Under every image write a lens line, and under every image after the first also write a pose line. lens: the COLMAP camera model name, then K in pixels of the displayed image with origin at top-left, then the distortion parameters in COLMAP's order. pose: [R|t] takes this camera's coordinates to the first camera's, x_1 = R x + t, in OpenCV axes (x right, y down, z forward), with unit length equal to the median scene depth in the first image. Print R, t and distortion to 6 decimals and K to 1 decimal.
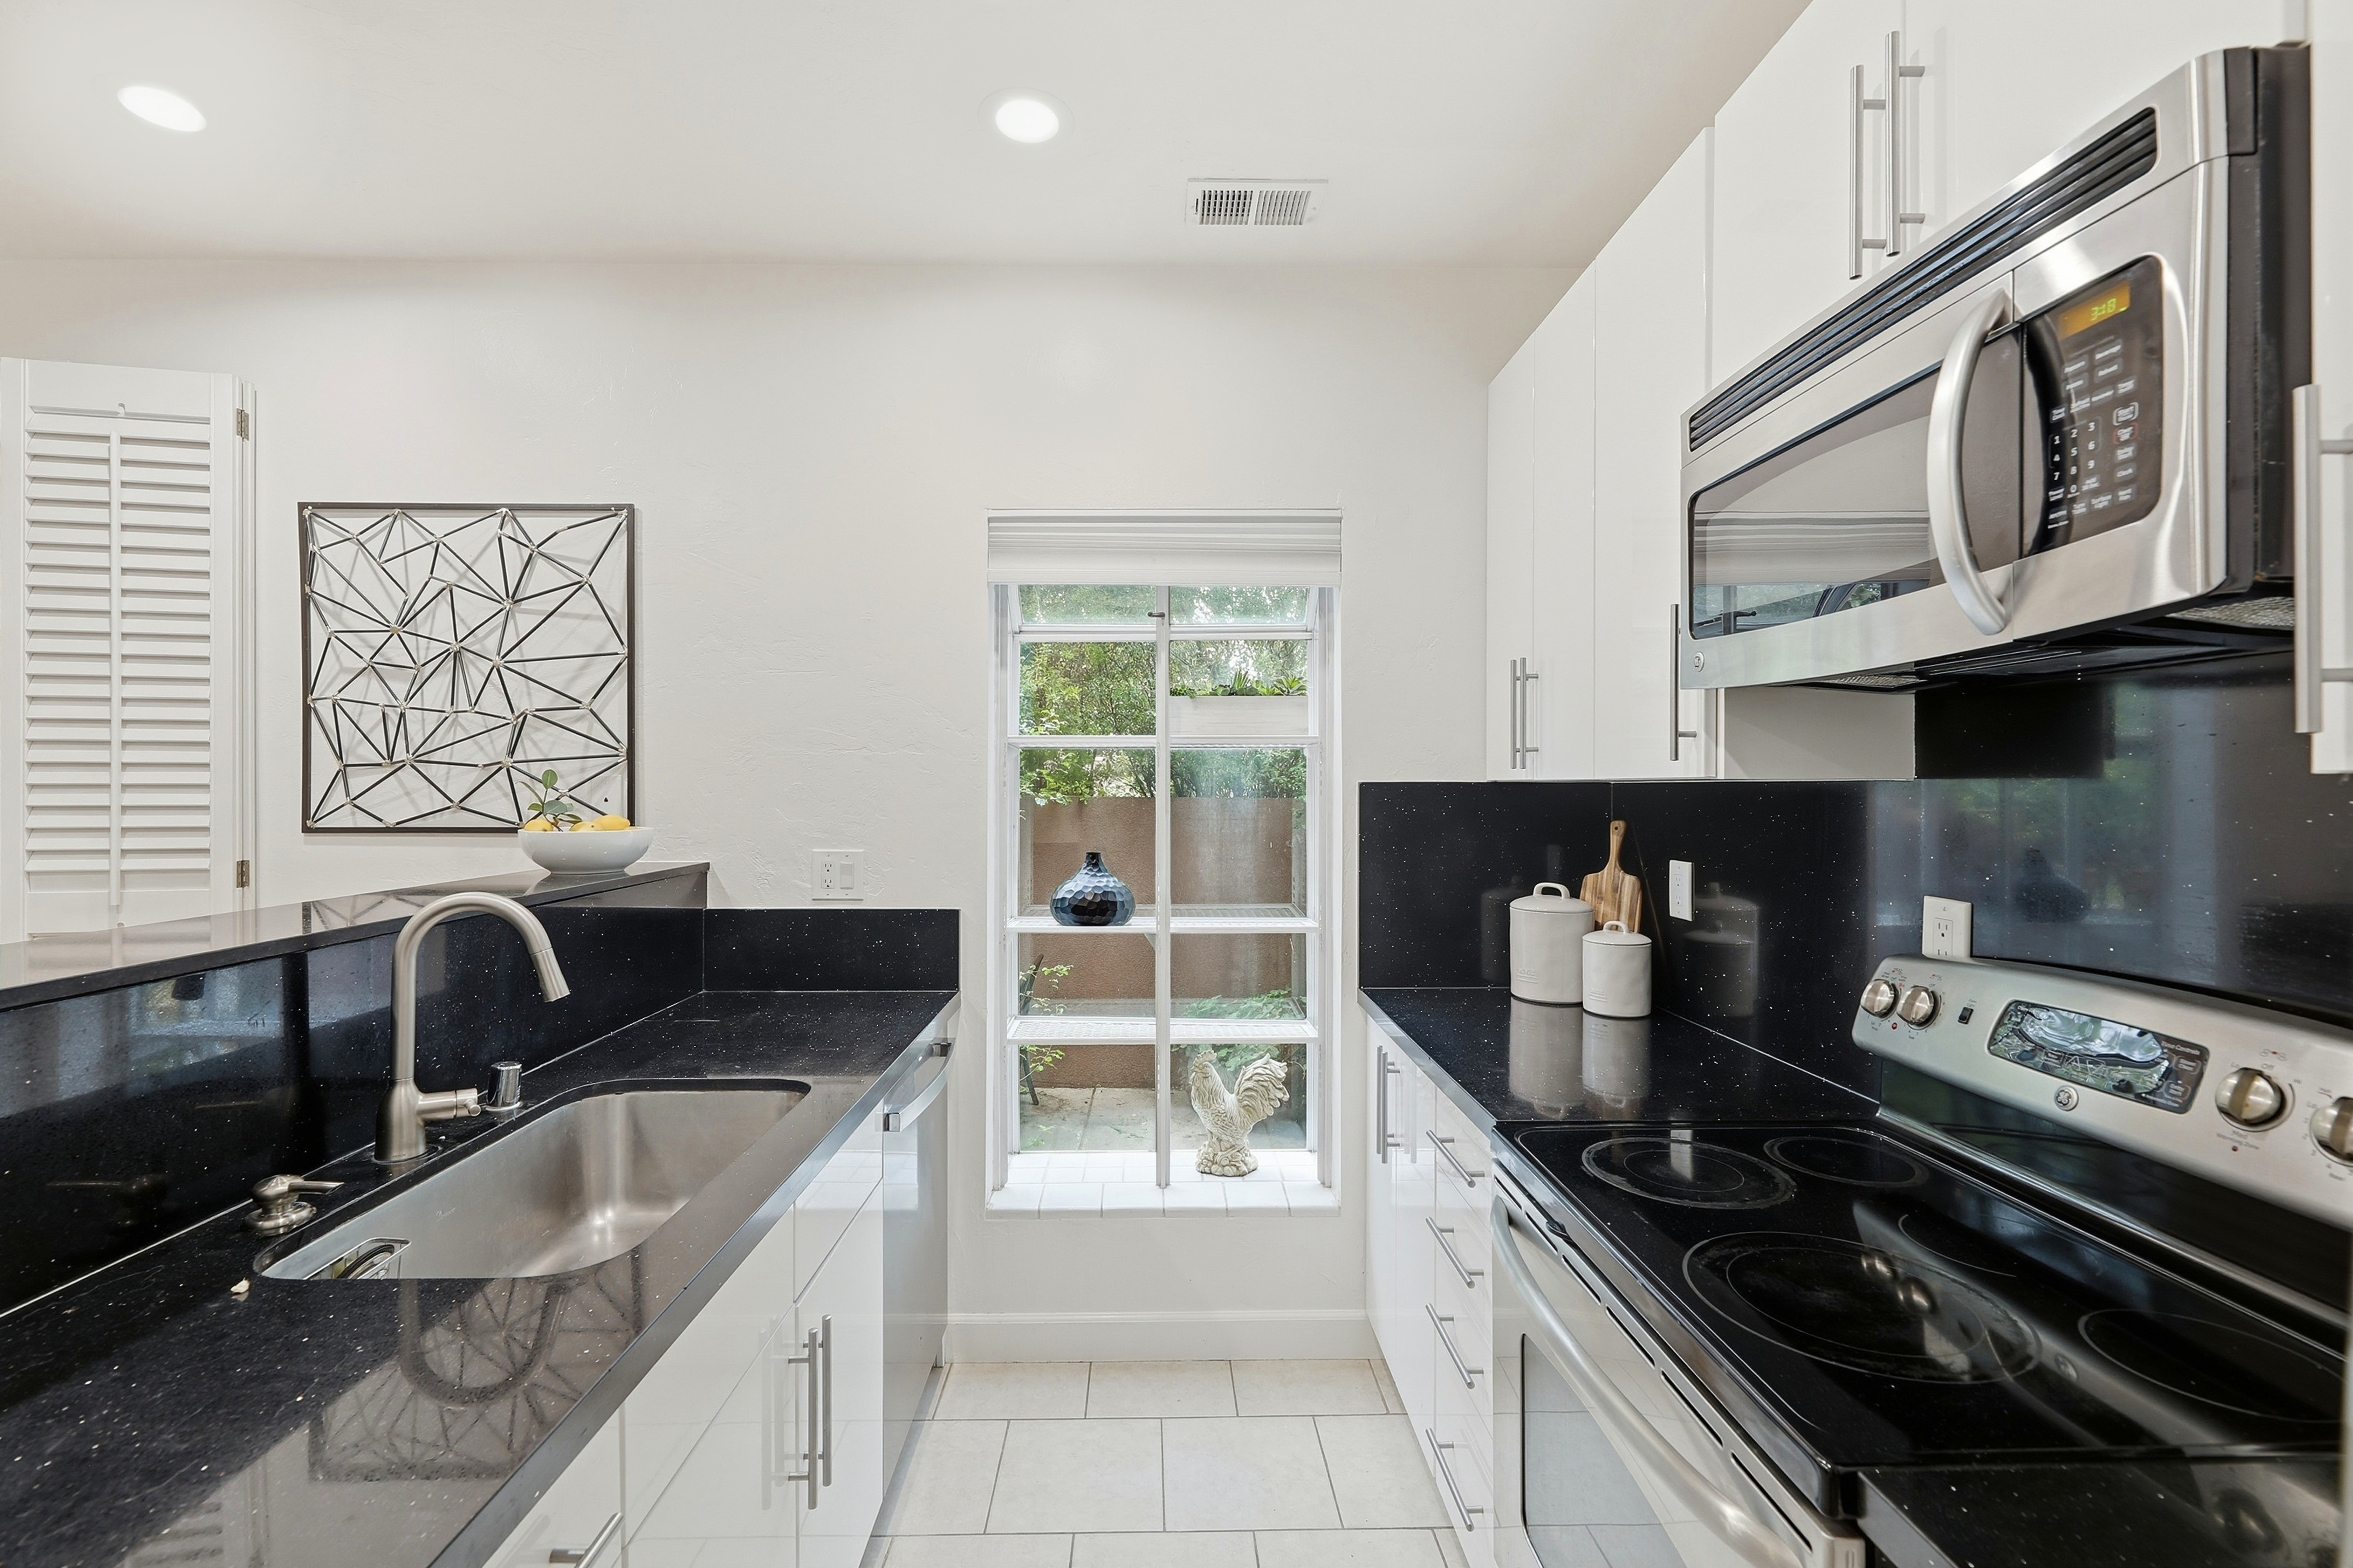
lens RADIAL K [[987.1, 0, 1173.6], [0, 987.1, 789.4], [0, 0, 1]] dist [0.001882, 0.000264]
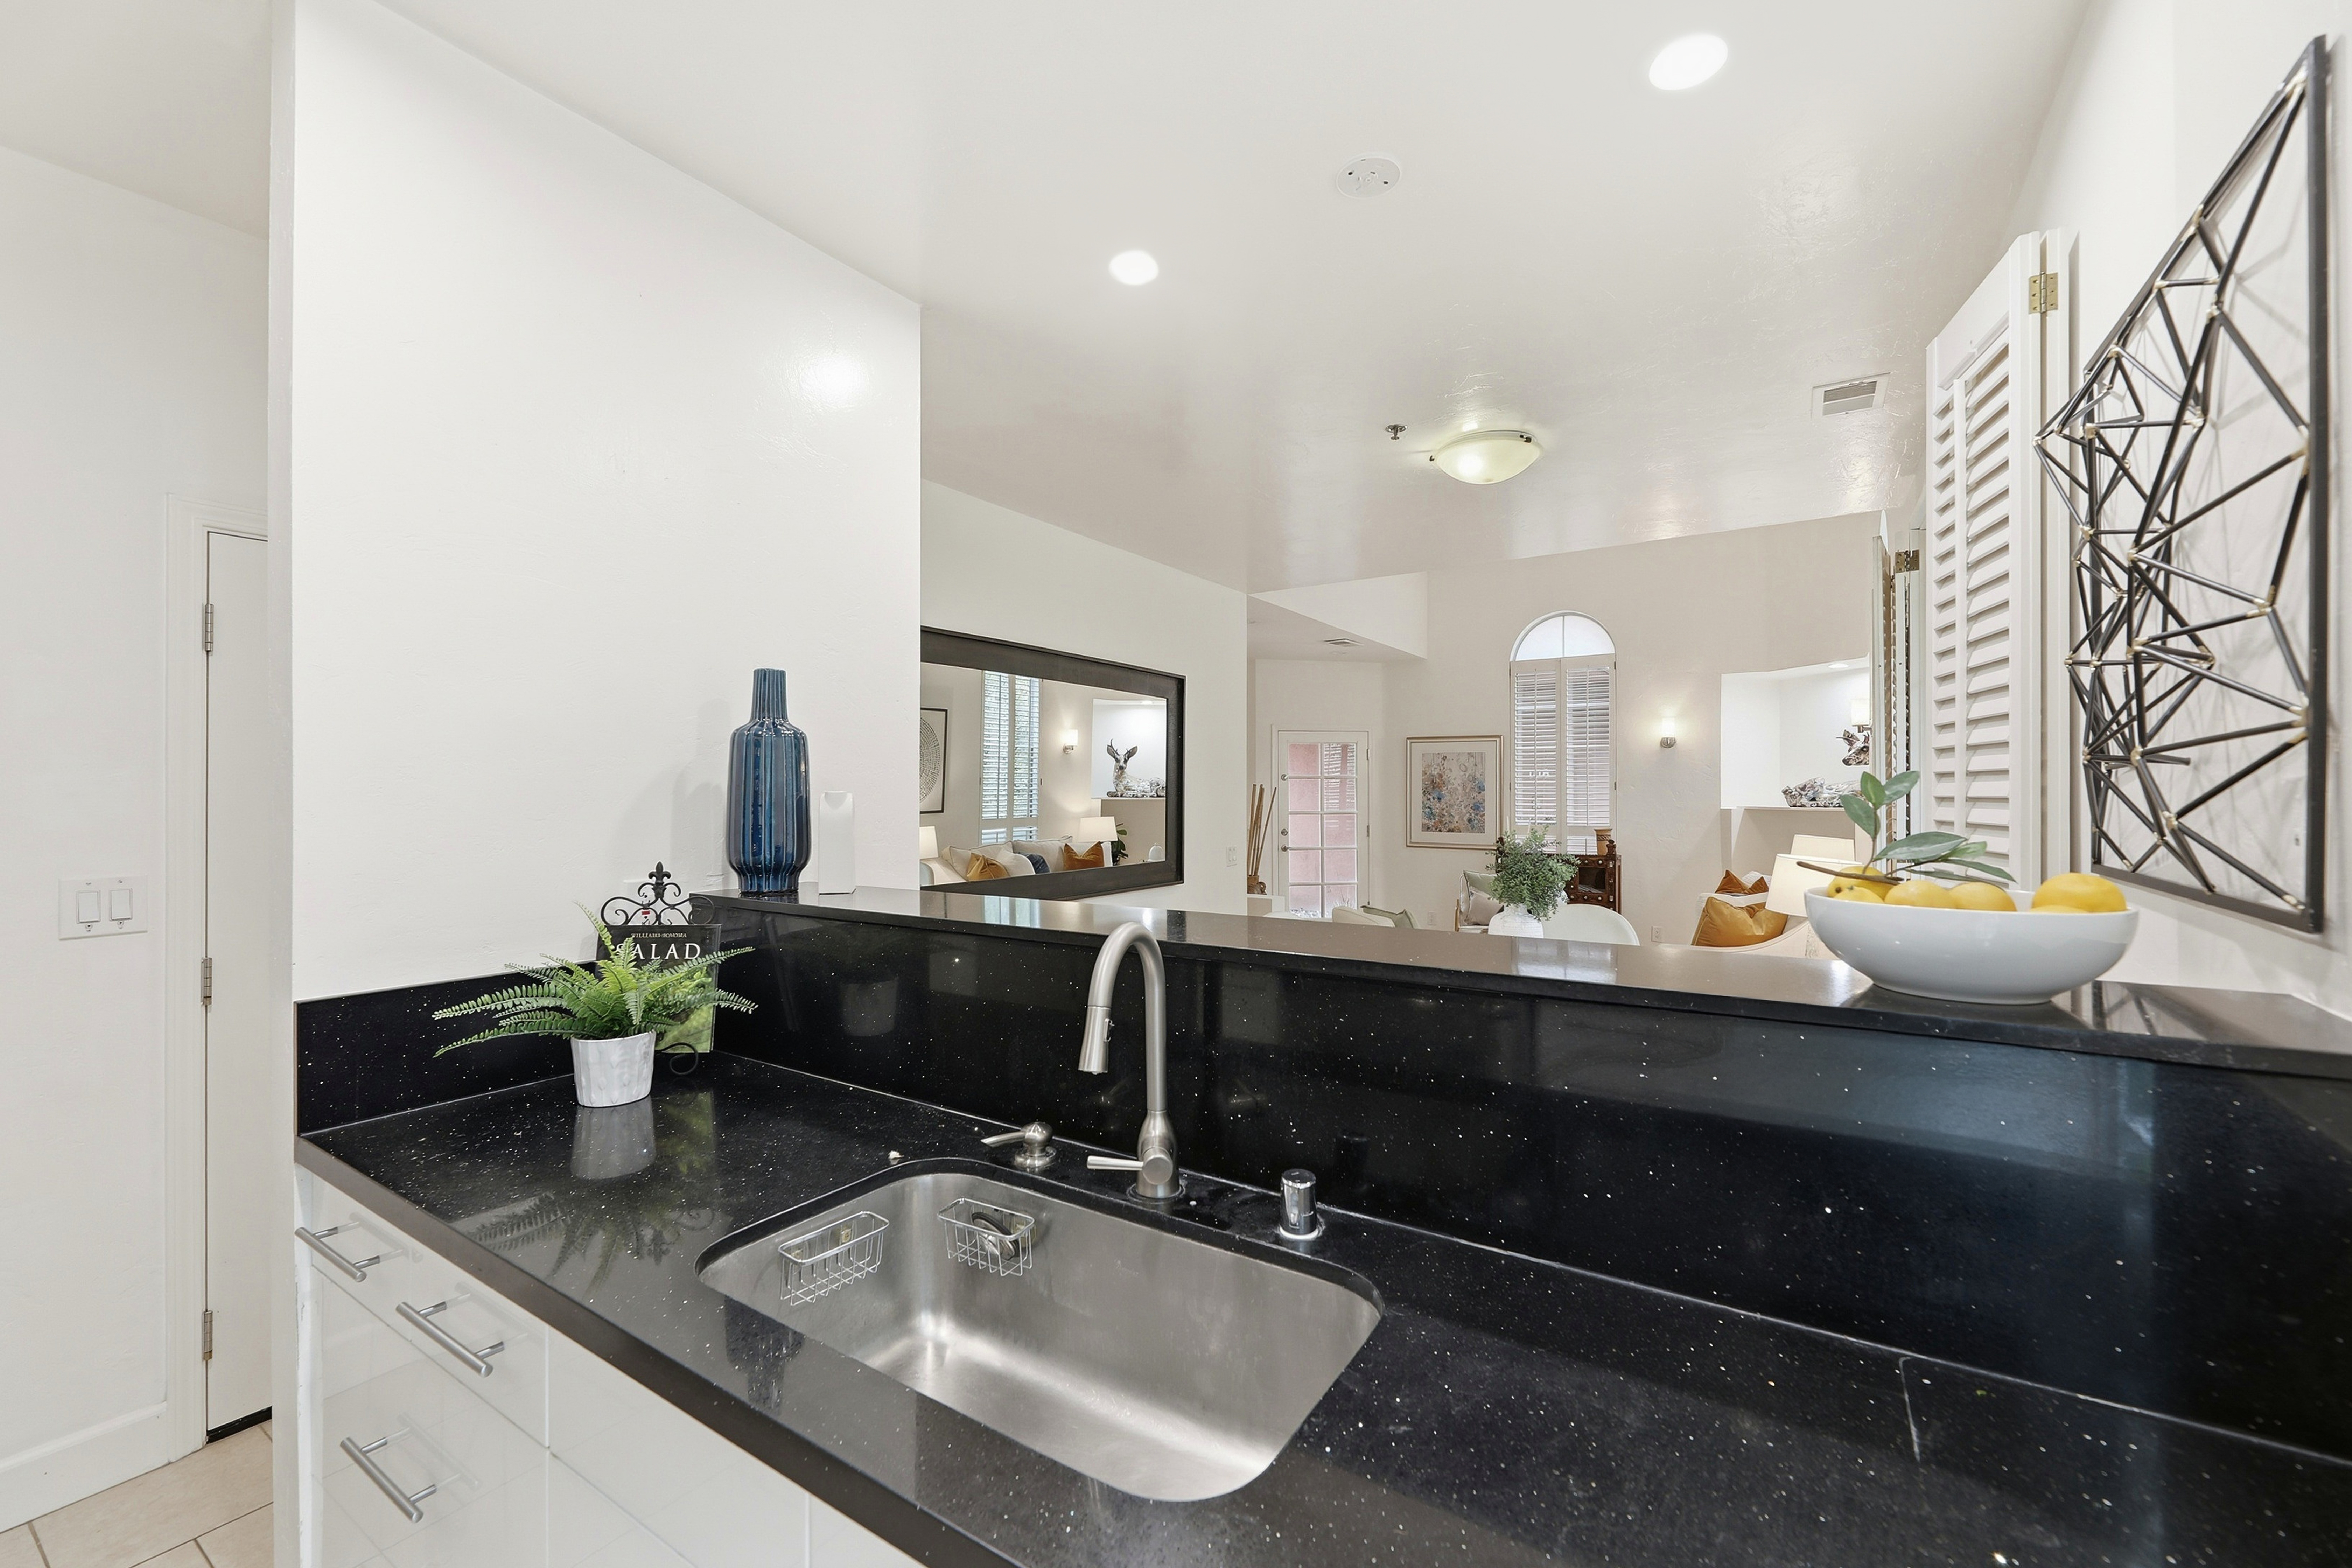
lens RADIAL K [[950.4, 0, 1164.7], [0, 950.4, 785.5], [0, 0, 1]] dist [-0.001177, -0.000657]
pose [[-0.577118, -0.005229, -0.816644, -0.018508], [-0.002391, 0.999986, -0.004713, -0.008573], [0.816657, -0.000768, -0.577122, 0.862784]]
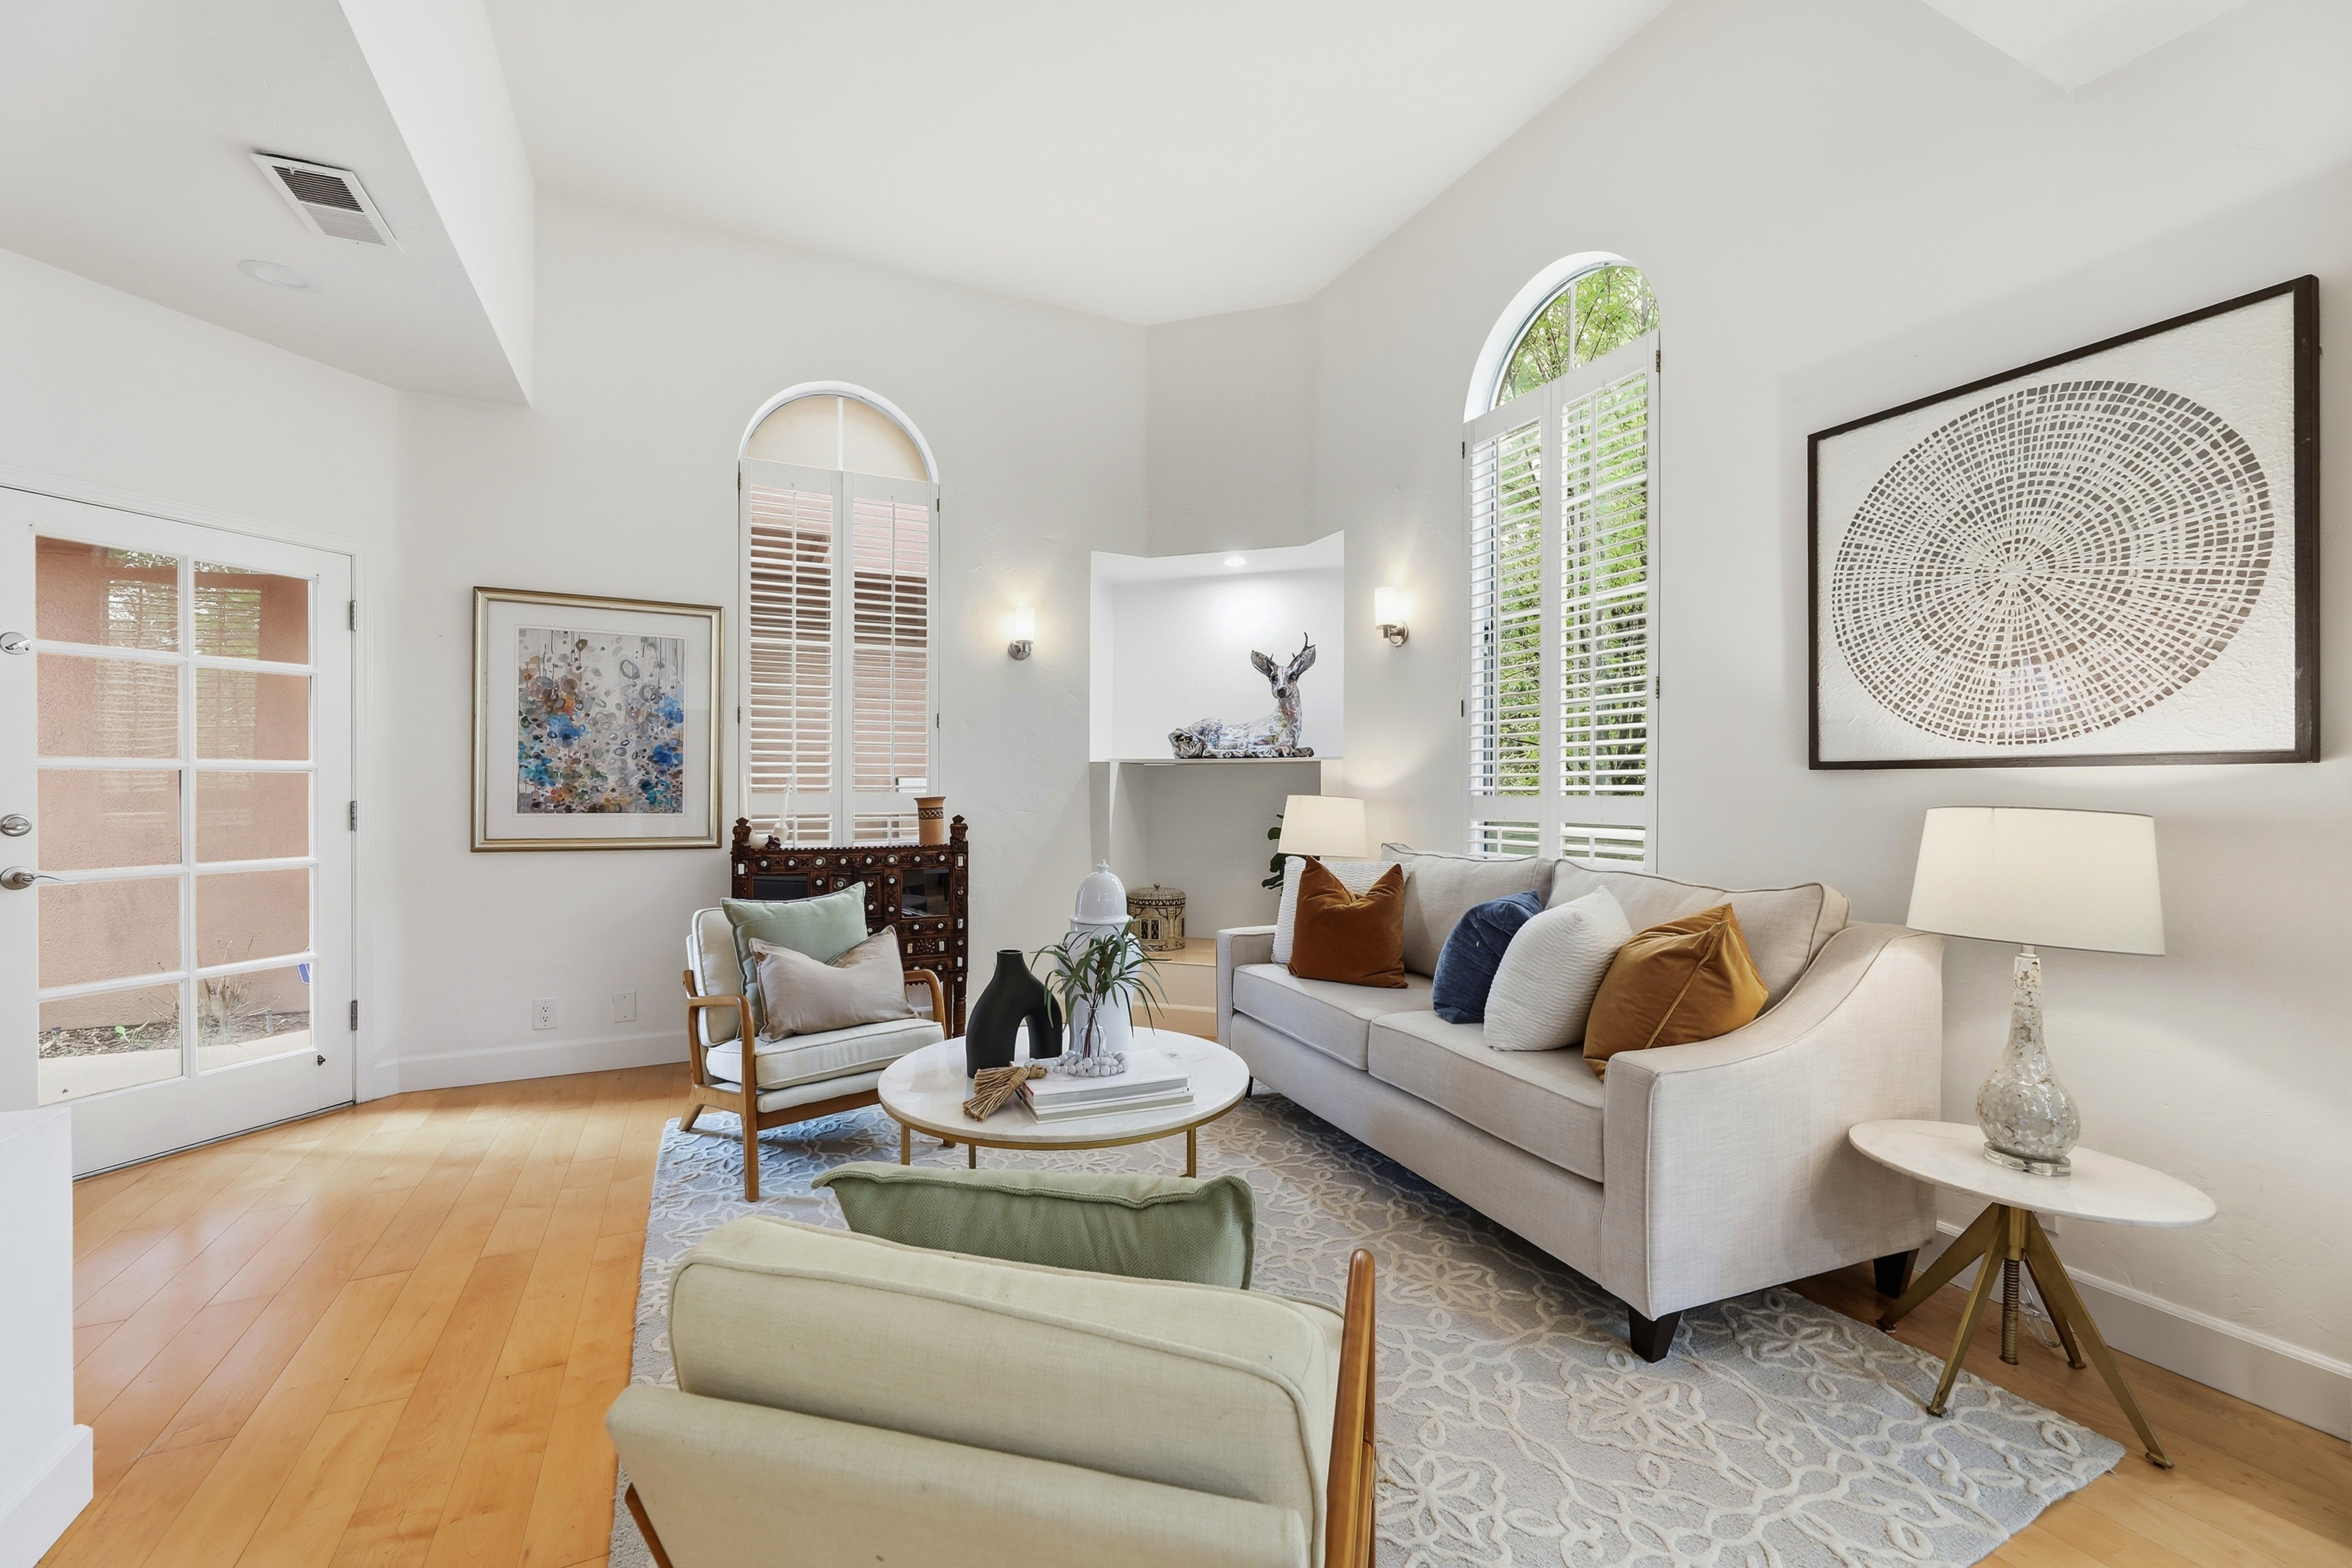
lens RADIAL K [[950.4, 0, 1168.5], [0, 950.4, 788.3], [0, 0, 1]] dist [-0.001177, -0.000657]
pose [[0.409493, 0.002956, -0.912309, -1.782149], [-0.006744, 0.999977, 0.000213, 0.103668], [0.912288, 0.006066, 0.409503, -0.131776]]
